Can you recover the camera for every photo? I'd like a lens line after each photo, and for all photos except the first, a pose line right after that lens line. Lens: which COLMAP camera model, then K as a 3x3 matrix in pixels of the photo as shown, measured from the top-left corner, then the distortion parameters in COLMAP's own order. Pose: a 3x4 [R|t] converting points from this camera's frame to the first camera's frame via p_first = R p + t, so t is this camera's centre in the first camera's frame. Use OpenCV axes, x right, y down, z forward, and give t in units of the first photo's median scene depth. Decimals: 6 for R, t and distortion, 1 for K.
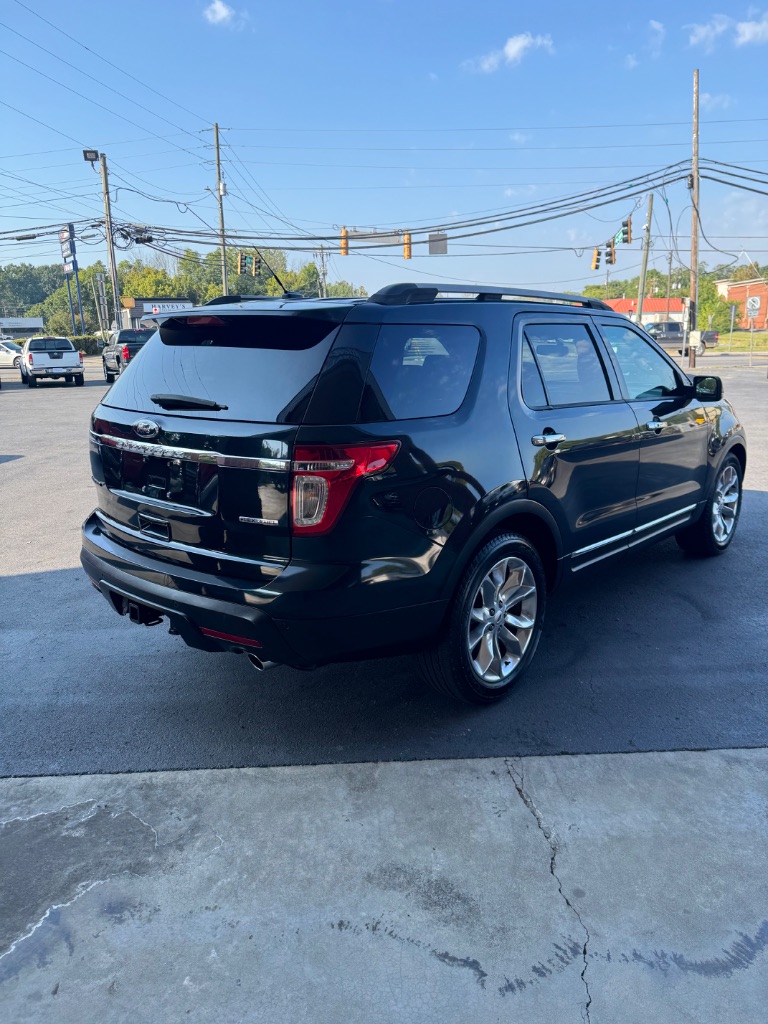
lens RADIAL K [[720.4, 0, 389.8], [0, 720.4, 516.5], [0, 0, 1]] dist [0.031128, -0.041129]
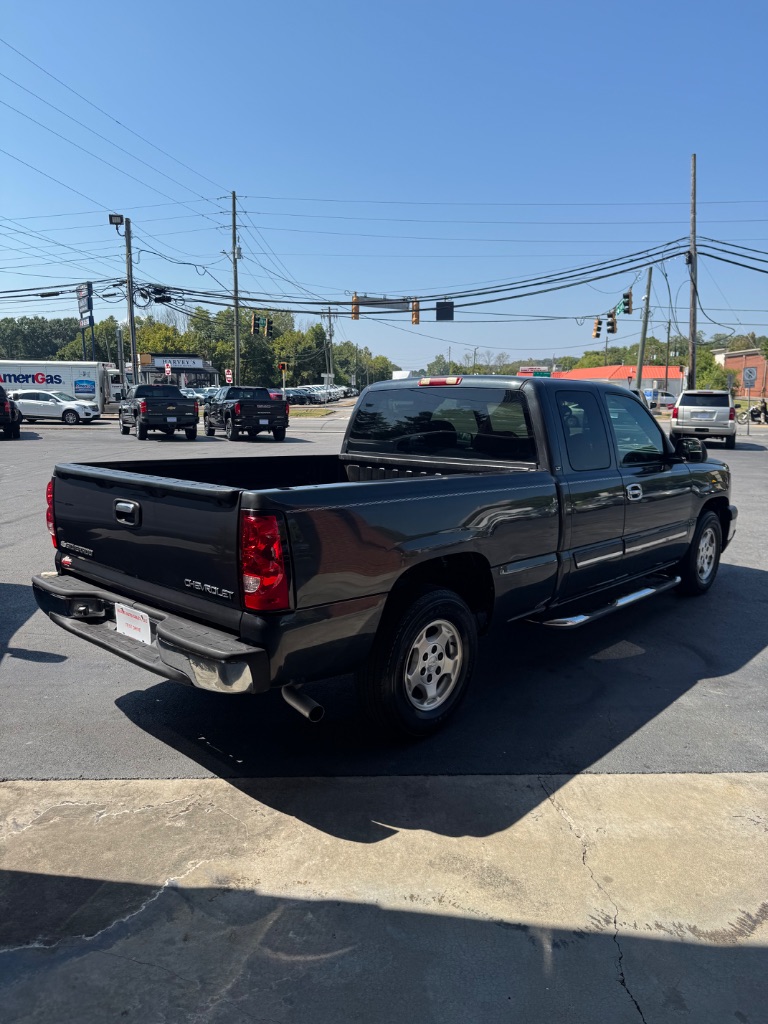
lens RADIAL K [[720.4, 0, 384.6], [0, 720.4, 526.8], [0, 0, 1]] dist [0.031128, -0.041129]
pose [[0.999658, 0.025834, -0.004156, -0.008243], [-0.026046, 0.997628, -0.063713, 0.001664], [0.002501, 0.063800, 0.997960, -0.016322]]
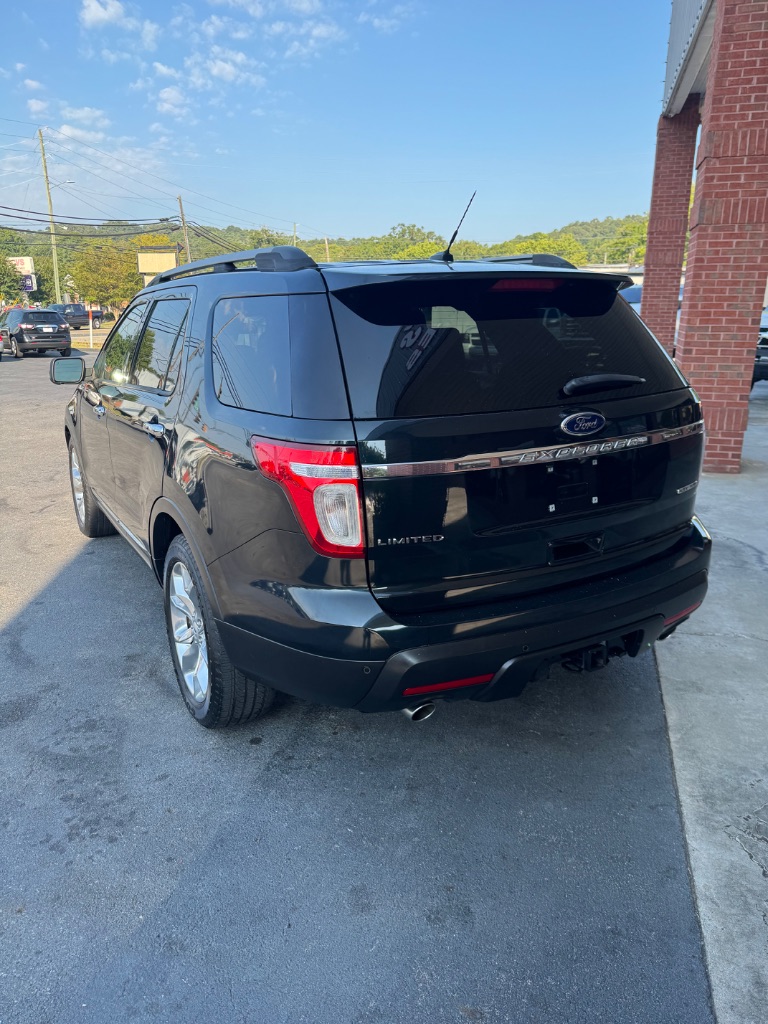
lens RADIAL K [[720.4, 0, 384.5], [0, 720.4, 513.8], [0, 0, 1]] dist [0.031128, -0.041129]
pose [[0.311116, -0.248607, 0.917279, -0.110208], [0.231474, 0.955935, 0.180575, -0.021055], [-0.921752, 0.156146, 0.354953, 0.090523]]
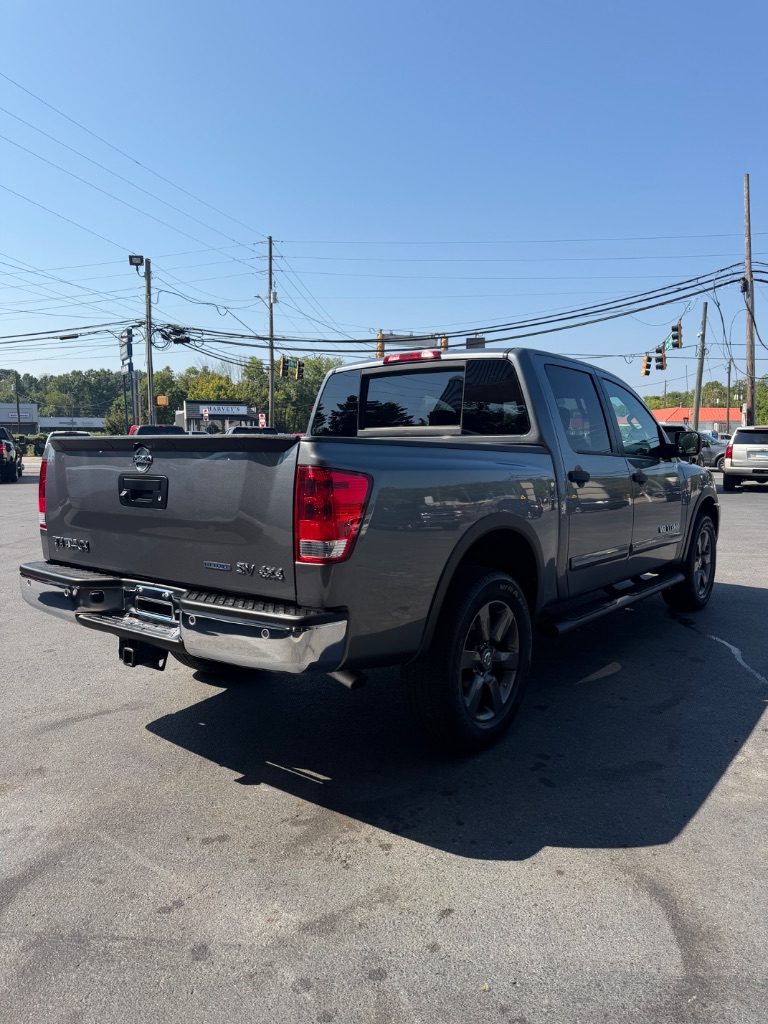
lens RADIAL K [[720.4, 0, 390.9], [0, 720.4, 521.7], [0, 0, 1]] dist [0.031128, -0.041129]
pose [[0.996318, 0.028473, -0.080871, 0.038797], [-0.039143, 0.990265, -0.133575, -0.010587], [0.076280, 0.136248, 0.987734, 0.068038]]
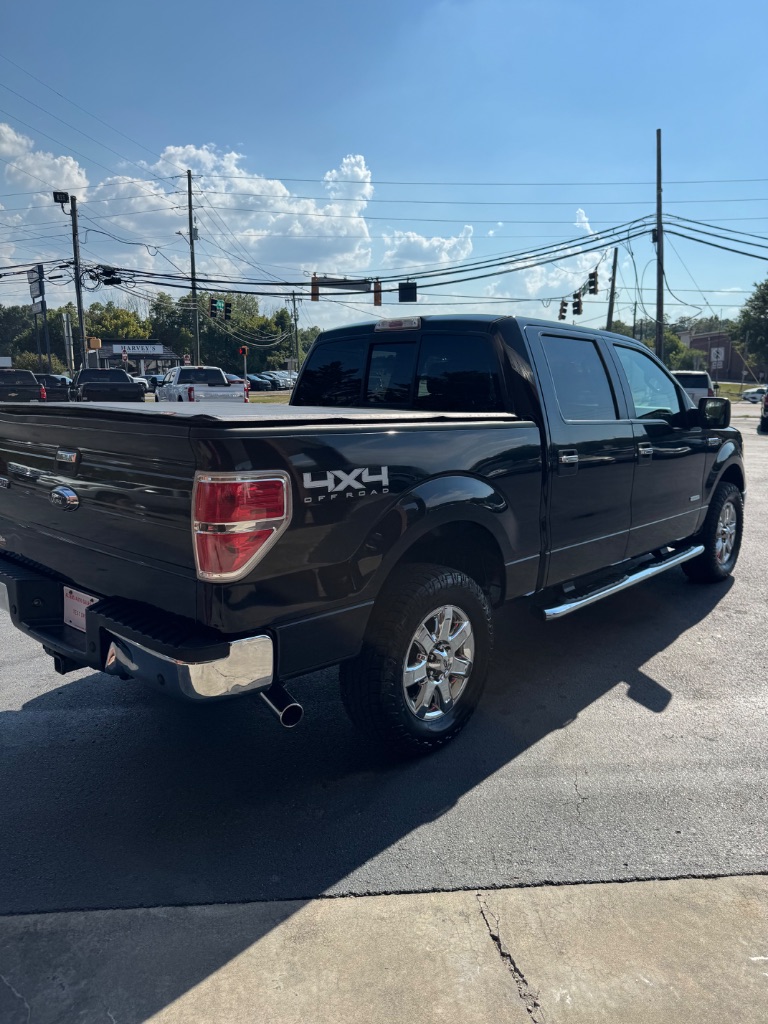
lens RADIAL K [[720.4, 0, 383.6], [0, 720.4, 519.0], [0, 0, 1]] dist [0.031128, -0.041129]
pose [[0.999402, 0.008838, 0.033442, 0.002033], [-0.006959, 0.998414, -0.055872, -0.003720], [-0.033883, 0.055606, 0.997878, 0.014434]]
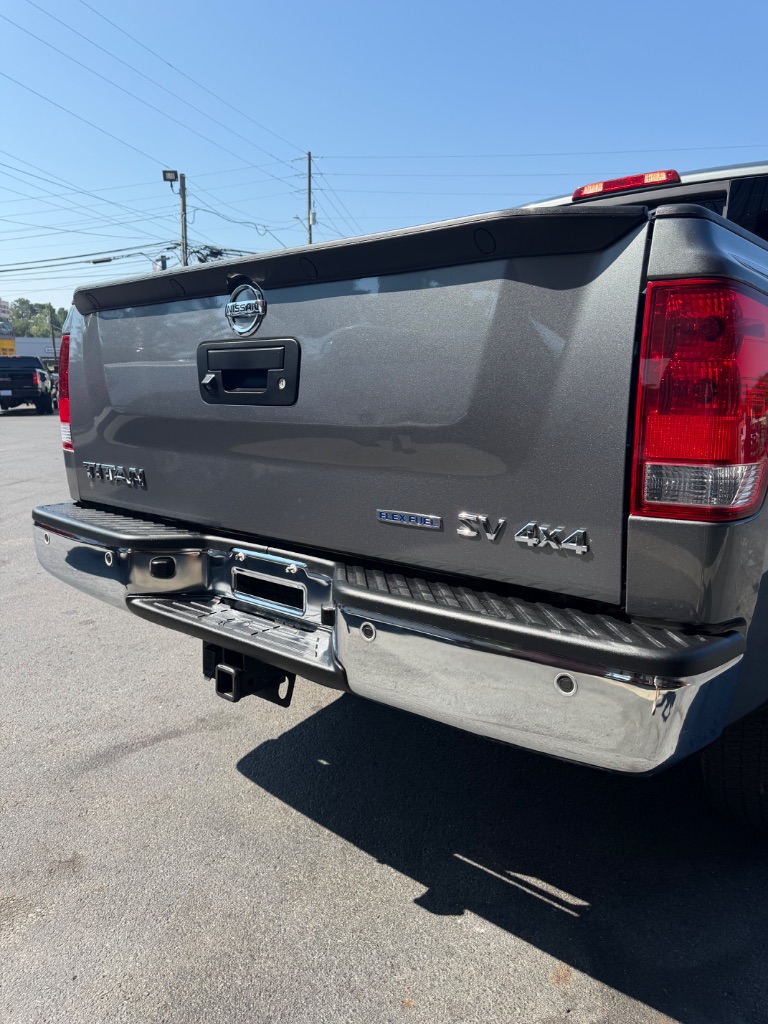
lens RADIAL K [[720.4, 0, 388.5], [0, 720.4, 519.2], [0, 0, 1]] dist [0.031128, -0.041129]
pose [[0.990991, 0.042931, -0.126857, 0.013199], [-0.049482, 0.997575, -0.048945, -0.014209], [0.124448, 0.054781, 0.990713, 0.114560]]
